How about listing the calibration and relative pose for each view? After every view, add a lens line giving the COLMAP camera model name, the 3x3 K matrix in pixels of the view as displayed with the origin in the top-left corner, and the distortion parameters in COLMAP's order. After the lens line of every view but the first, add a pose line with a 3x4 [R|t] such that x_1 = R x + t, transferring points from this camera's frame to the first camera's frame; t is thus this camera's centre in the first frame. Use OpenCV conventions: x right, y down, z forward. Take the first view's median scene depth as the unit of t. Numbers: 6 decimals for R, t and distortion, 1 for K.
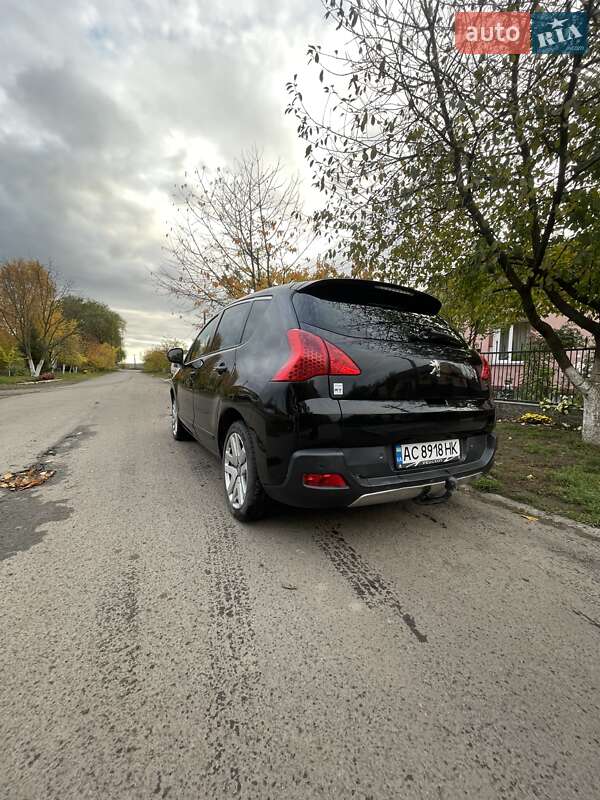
lens RADIAL K [[323.4, 0, 304.6], [0, 323.4, 401.6], [0, 0, 1]] dist [-0.001566, -0.000273]
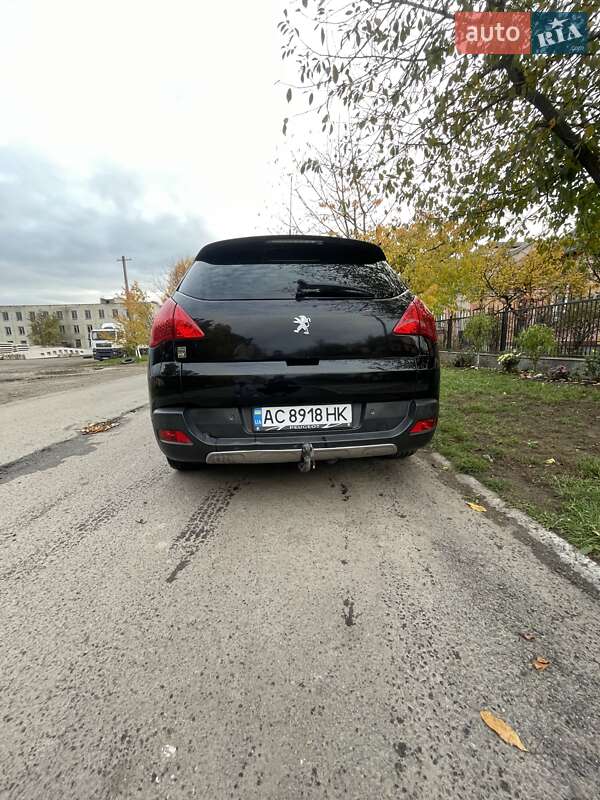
lens RADIAL K [[323.4, 0, 304.6], [0, 323.4, 401.6], [0, 0, 1]] dist [-0.001566, -0.000273]
pose [[0.913190, 0.021442, -0.406969, 0.788137], [0.017826, 0.995558, 0.092452, 0.027030], [0.407143, -0.091681, 0.908751, 0.160212]]
